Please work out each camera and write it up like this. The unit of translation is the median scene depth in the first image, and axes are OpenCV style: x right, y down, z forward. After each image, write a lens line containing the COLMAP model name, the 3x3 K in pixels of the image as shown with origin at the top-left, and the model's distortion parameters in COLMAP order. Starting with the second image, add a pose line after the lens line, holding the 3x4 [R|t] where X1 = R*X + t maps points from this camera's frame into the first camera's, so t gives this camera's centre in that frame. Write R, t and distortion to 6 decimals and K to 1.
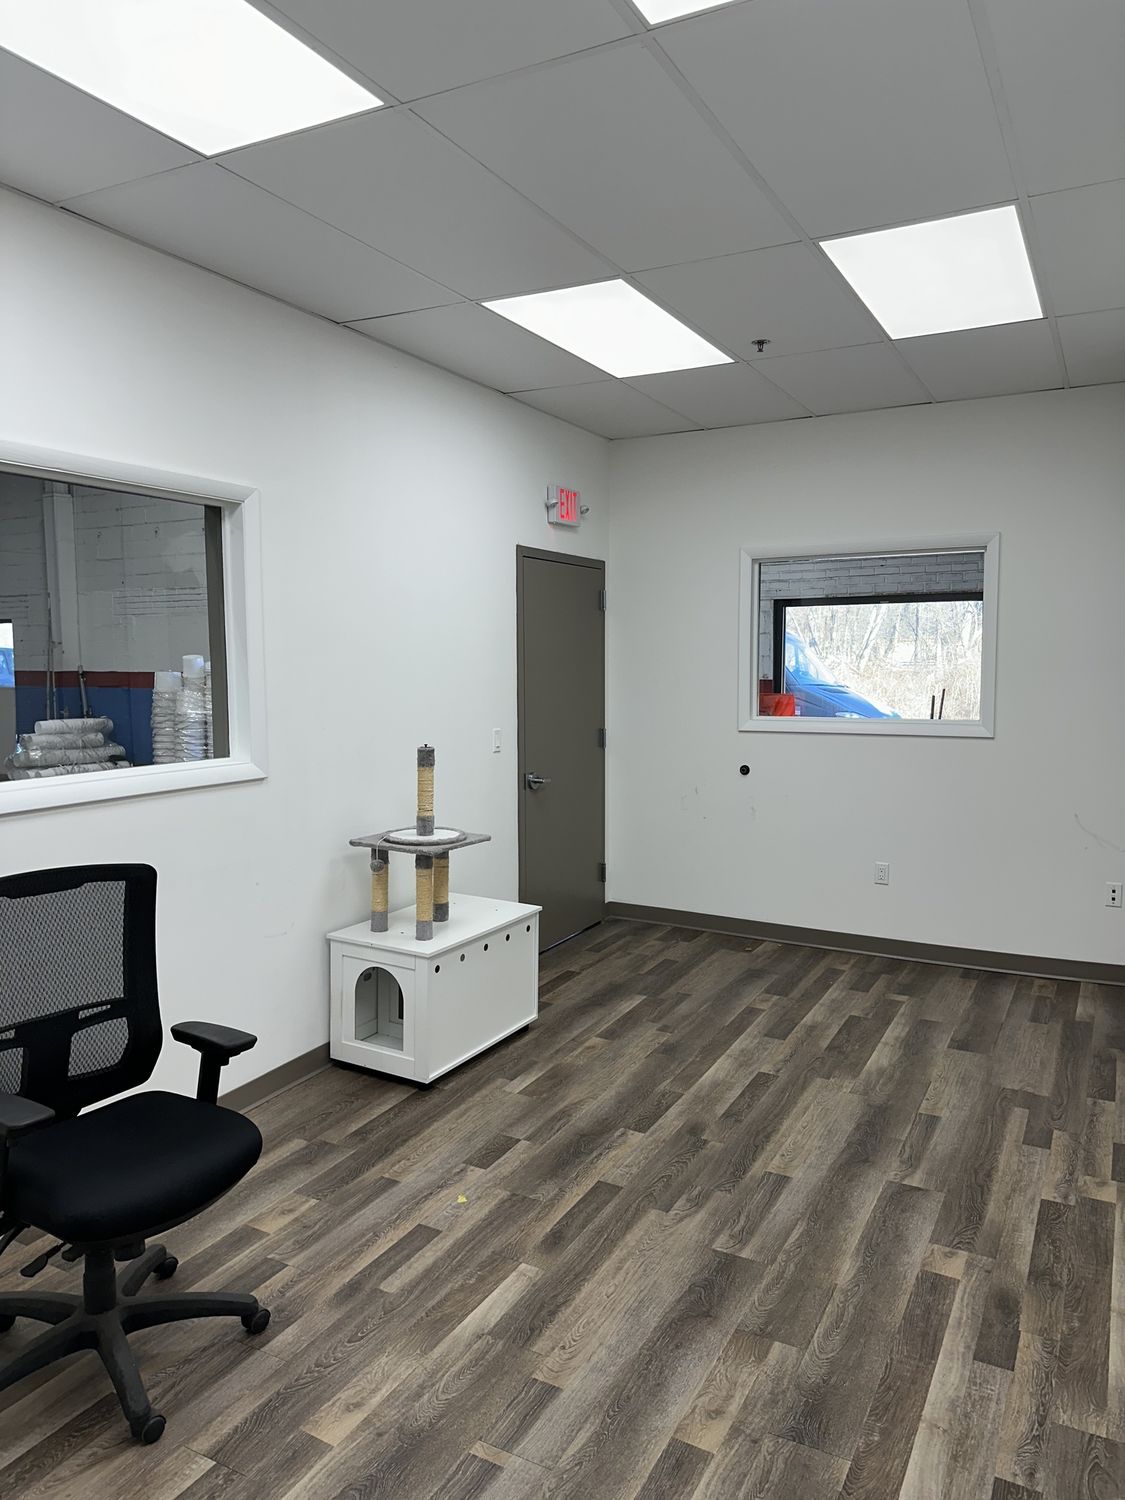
lens RADIAL K [[1042.0, 0, 562.8], [0, 1042.0, 747.2], [0, 0, 1]] dist [0.082036, -0.076472]
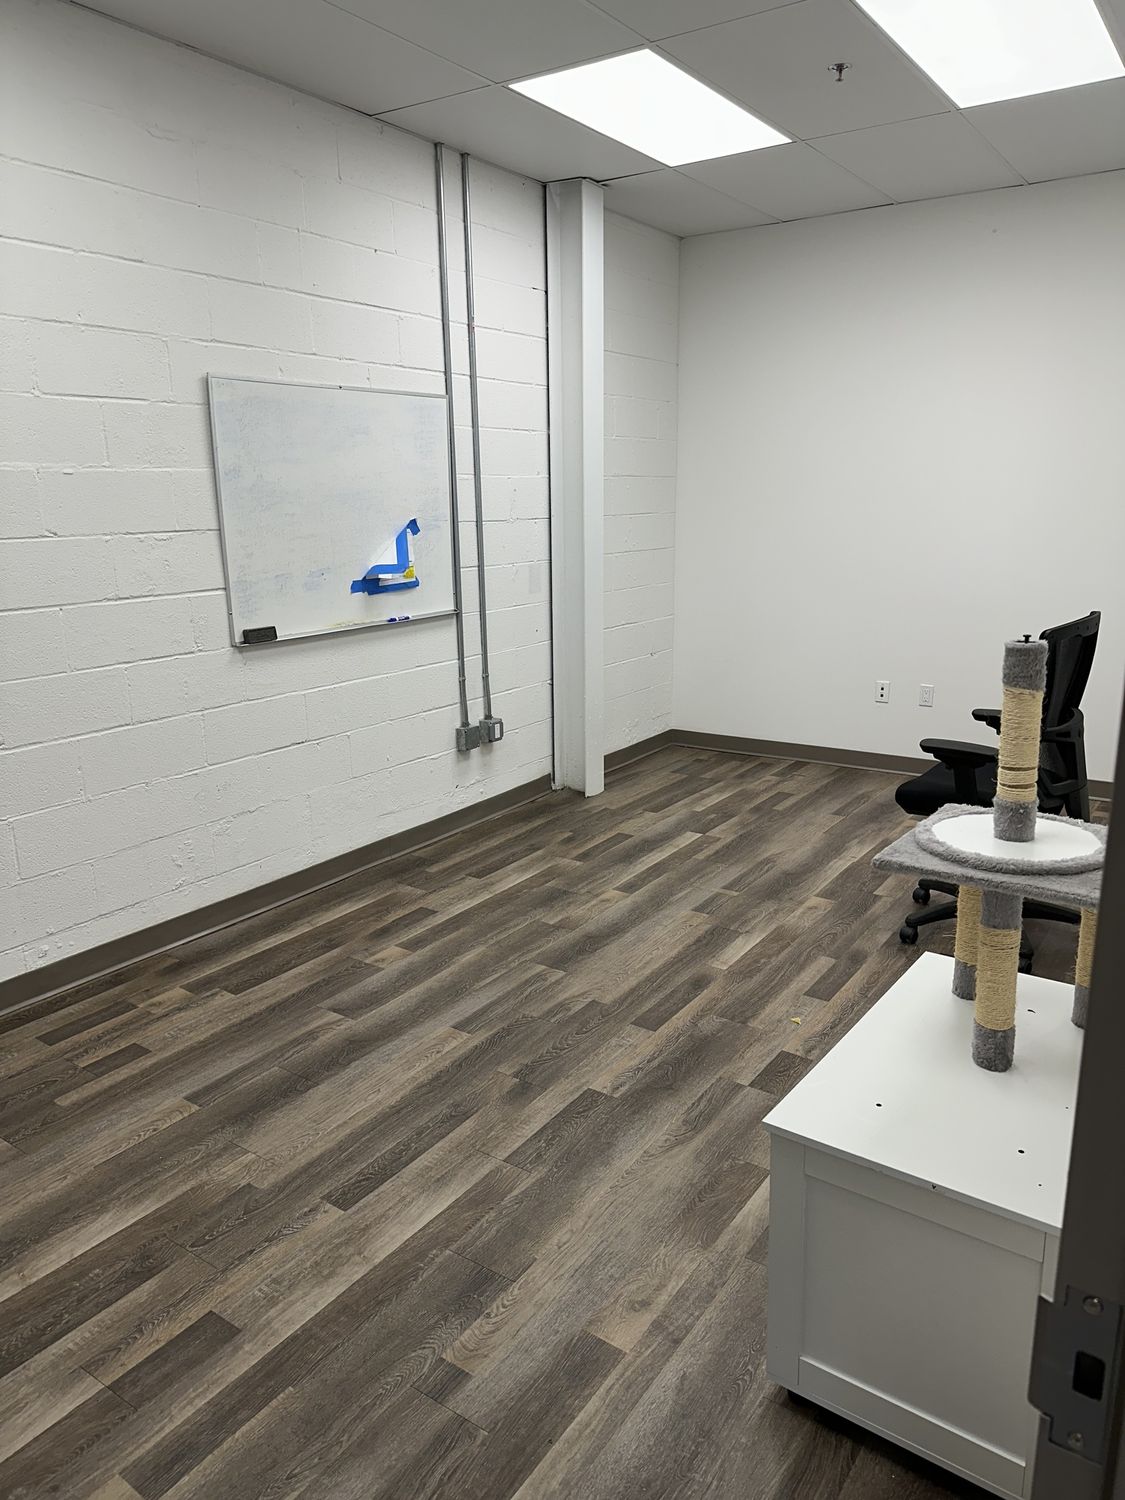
lens RADIAL K [[1042.0, 0, 562.5], [0, 1042.0, 753.8], [0, 0, 1]] dist [0.082036, -0.076472]
pose [[-0.993657, -0.012631, 0.111739, 0.014921], [0.024596, 0.945198, 0.325571, -0.131795], [-0.109728, 0.326254, -0.938892, 1.839053]]
